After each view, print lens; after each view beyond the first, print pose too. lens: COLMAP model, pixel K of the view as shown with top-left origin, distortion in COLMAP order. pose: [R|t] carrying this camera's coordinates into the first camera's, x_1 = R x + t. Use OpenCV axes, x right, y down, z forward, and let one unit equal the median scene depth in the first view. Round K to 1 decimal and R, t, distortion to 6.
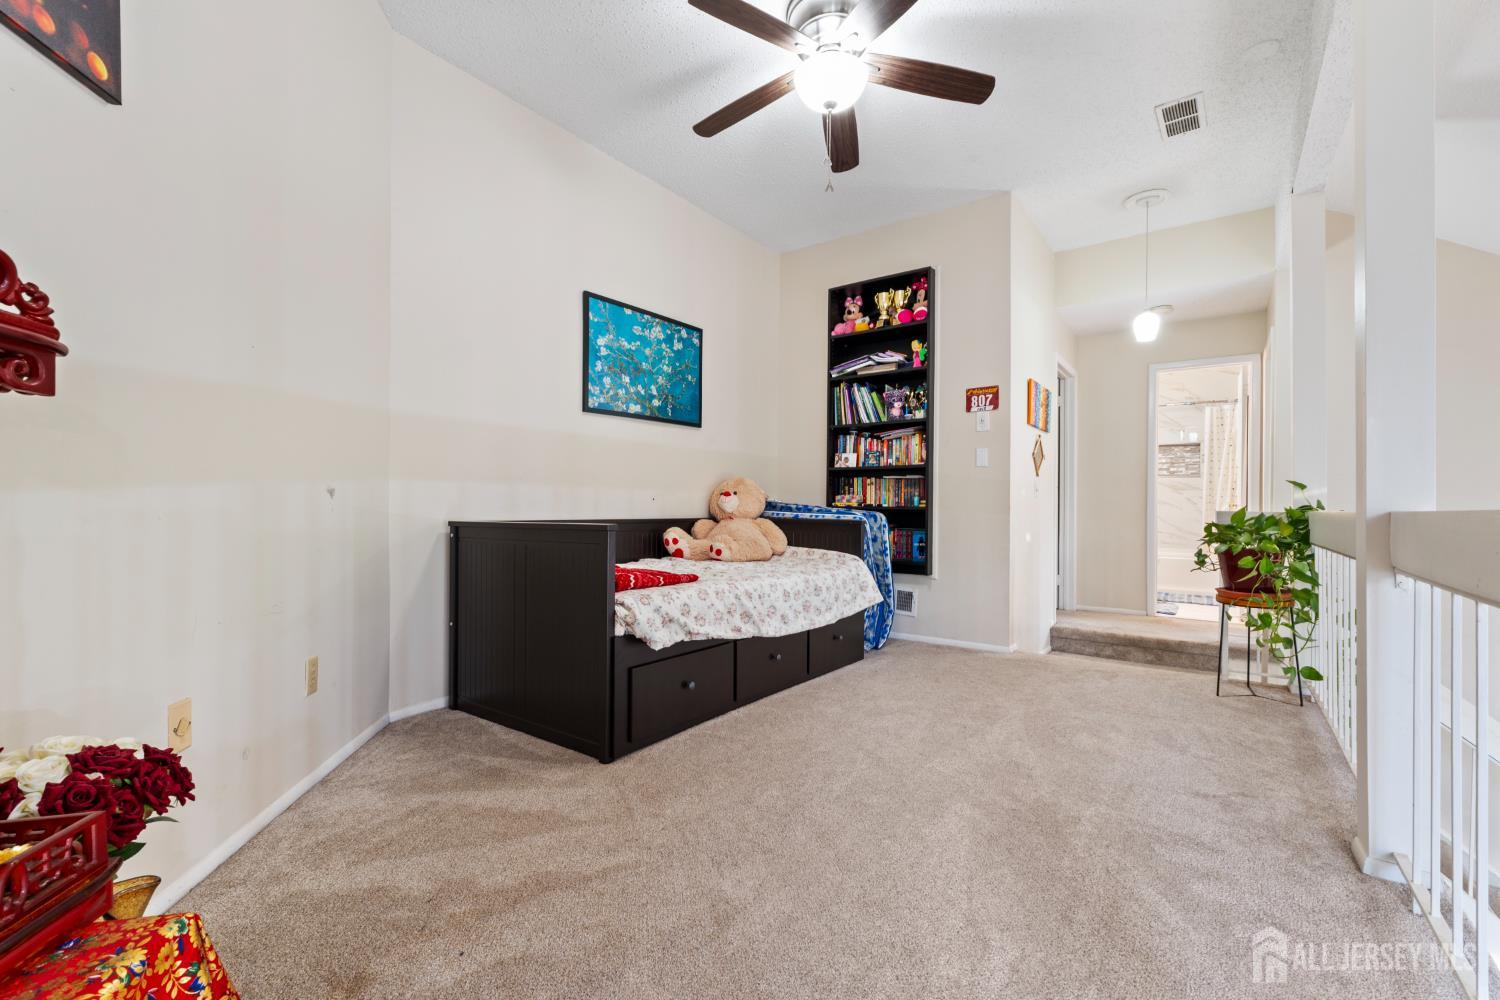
lens RADIAL K [[640.3, 0, 750.6], [0, 640.3, 508.1], [0, 0, 1]] dist [0.005896, -0.000129]
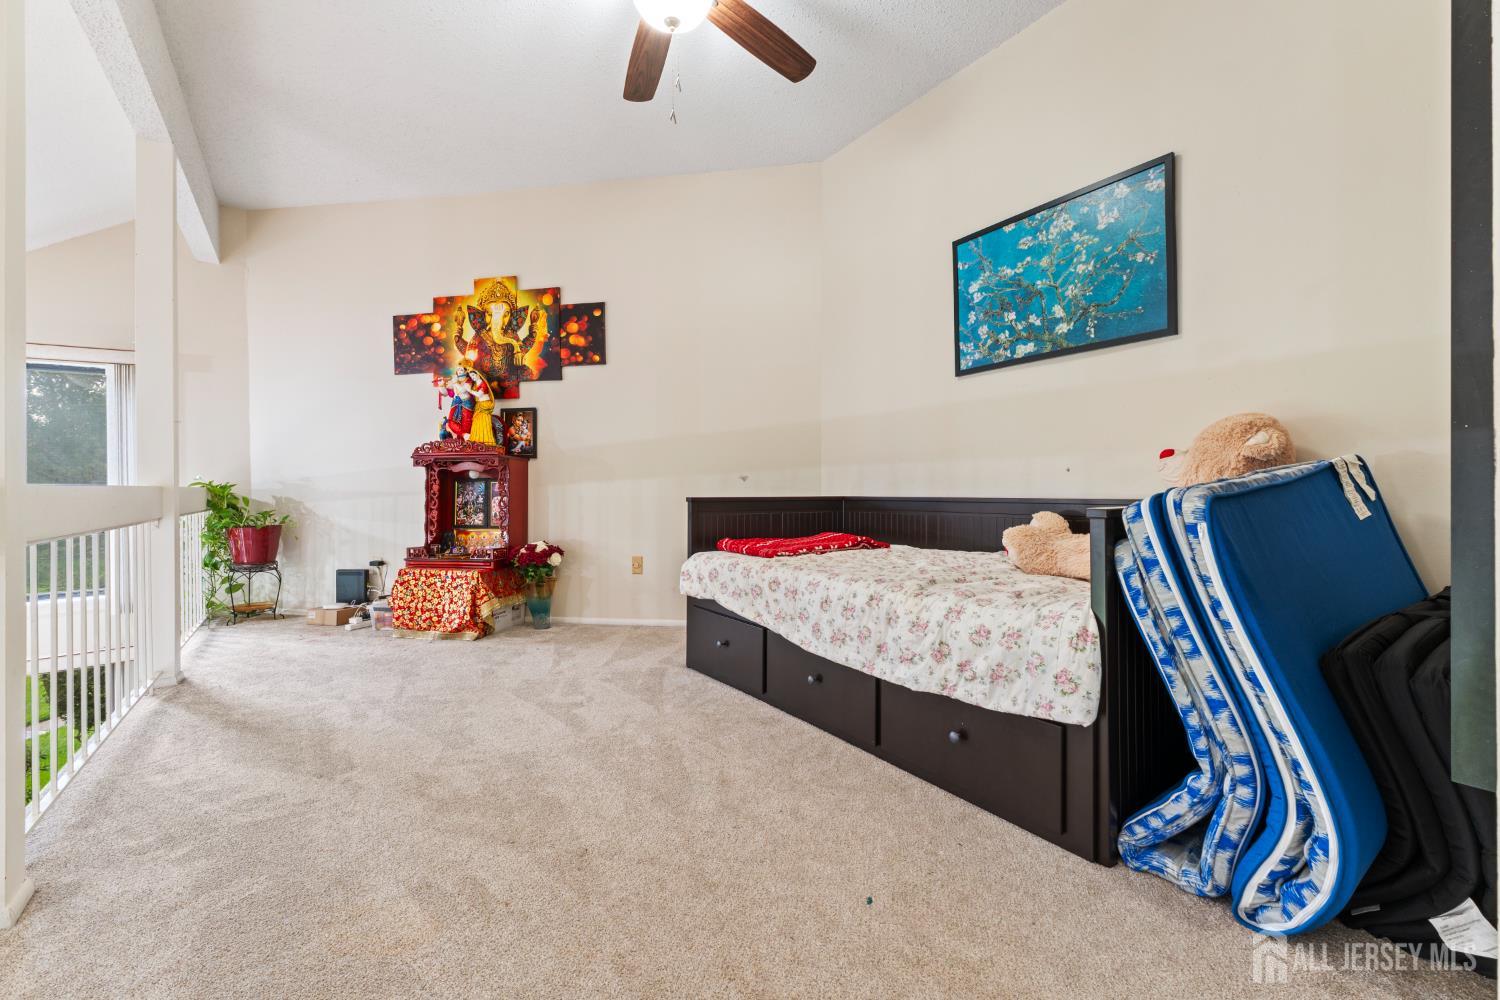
lens RADIAL K [[640.3, 0, 751.9], [0, 640.3, 491.2], [0, 0, 1]] dist [0.005896, -0.000129]
pose [[-0.326806, 0.004293, -0.945082, 0.646860], [0.008813, 0.999960, 0.001495, 0.005378], [0.945050, -0.007841, -0.326830, 0.970074]]
